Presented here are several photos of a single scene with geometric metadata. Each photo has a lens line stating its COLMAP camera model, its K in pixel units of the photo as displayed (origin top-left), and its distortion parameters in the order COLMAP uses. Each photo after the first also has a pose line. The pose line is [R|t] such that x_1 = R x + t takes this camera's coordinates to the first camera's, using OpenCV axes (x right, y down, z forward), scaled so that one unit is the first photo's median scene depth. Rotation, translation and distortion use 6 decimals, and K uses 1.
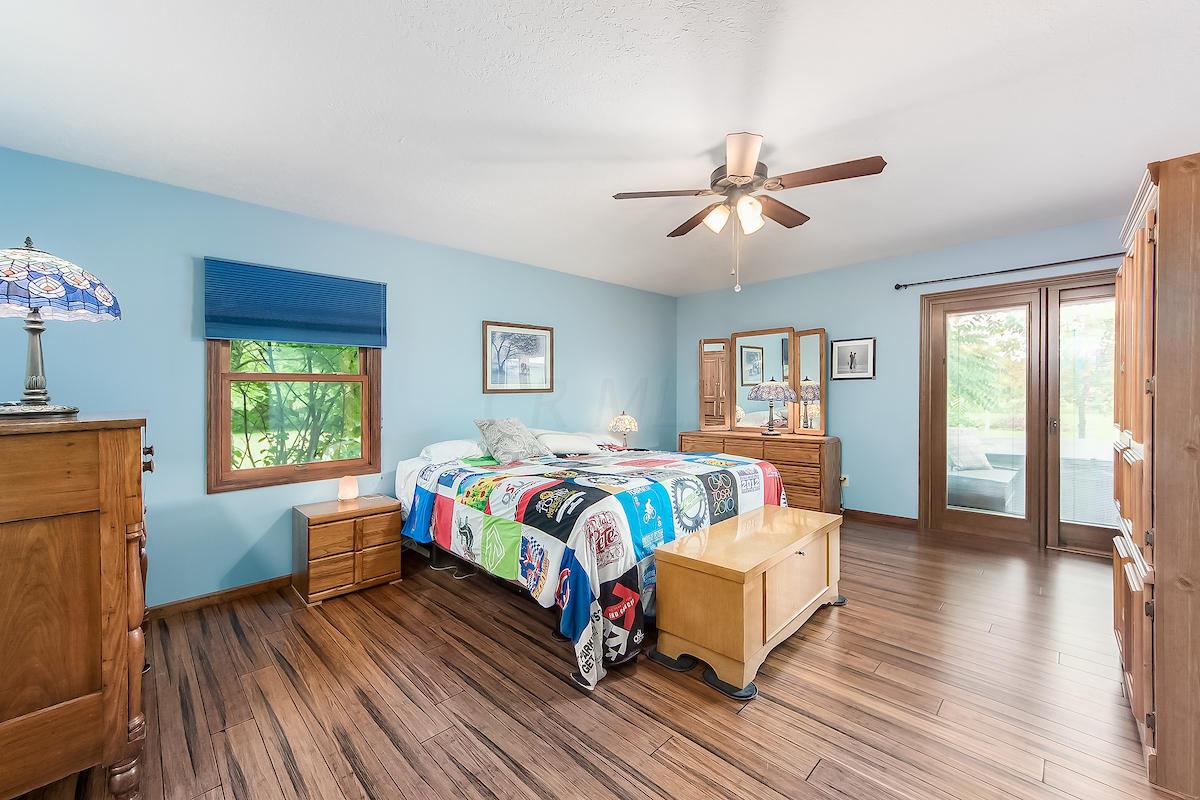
lens RADIAL K [[465.1, 0, 600.0], [0, 465.1, 400.0], [0, 0, 1]] dist [-0.000516, -0.000015]
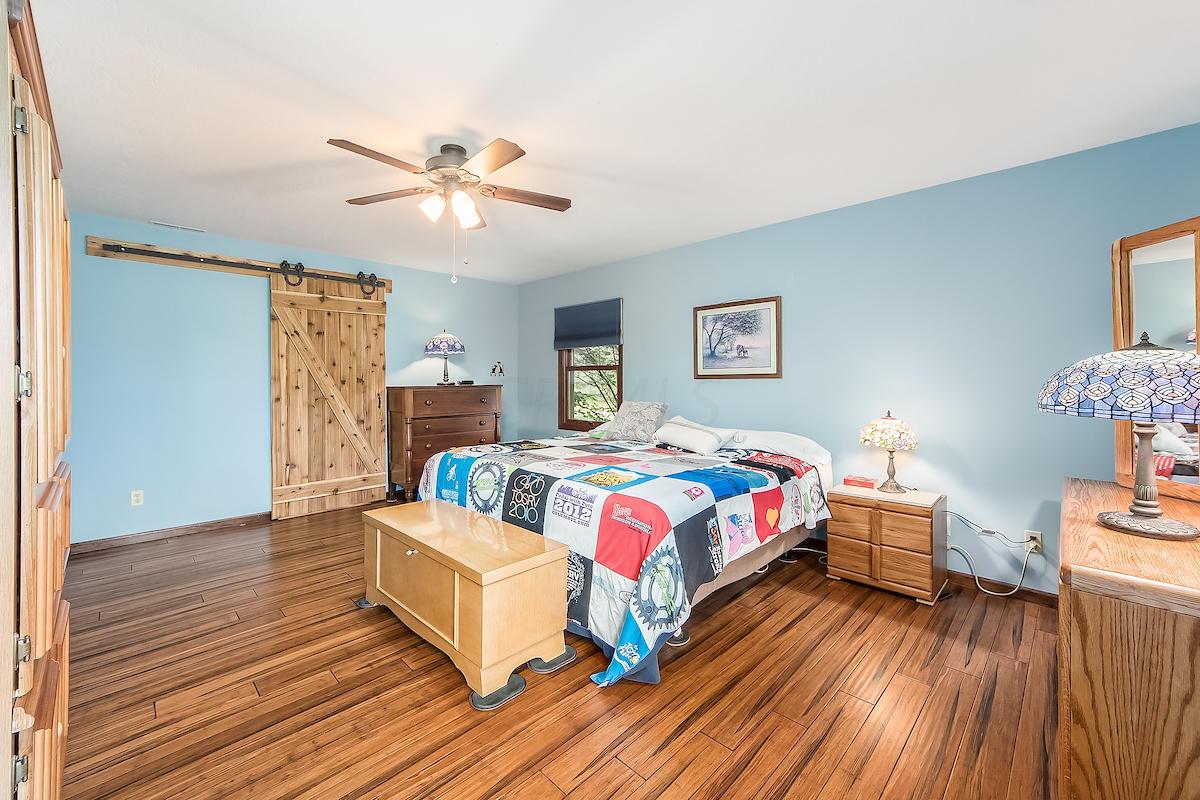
lens RADIAL K [[486.4, 0, 599.9], [0, 486.4, 379.5], [0, 0, 1]] dist [0.000368, -0.000231]
pose [[0.011634, 0.016041, -0.999804, 1.149490], [-0.015058, 0.999761, 0.015865, -0.037051], [0.999819, 0.014871, 0.011873, 1.101157]]
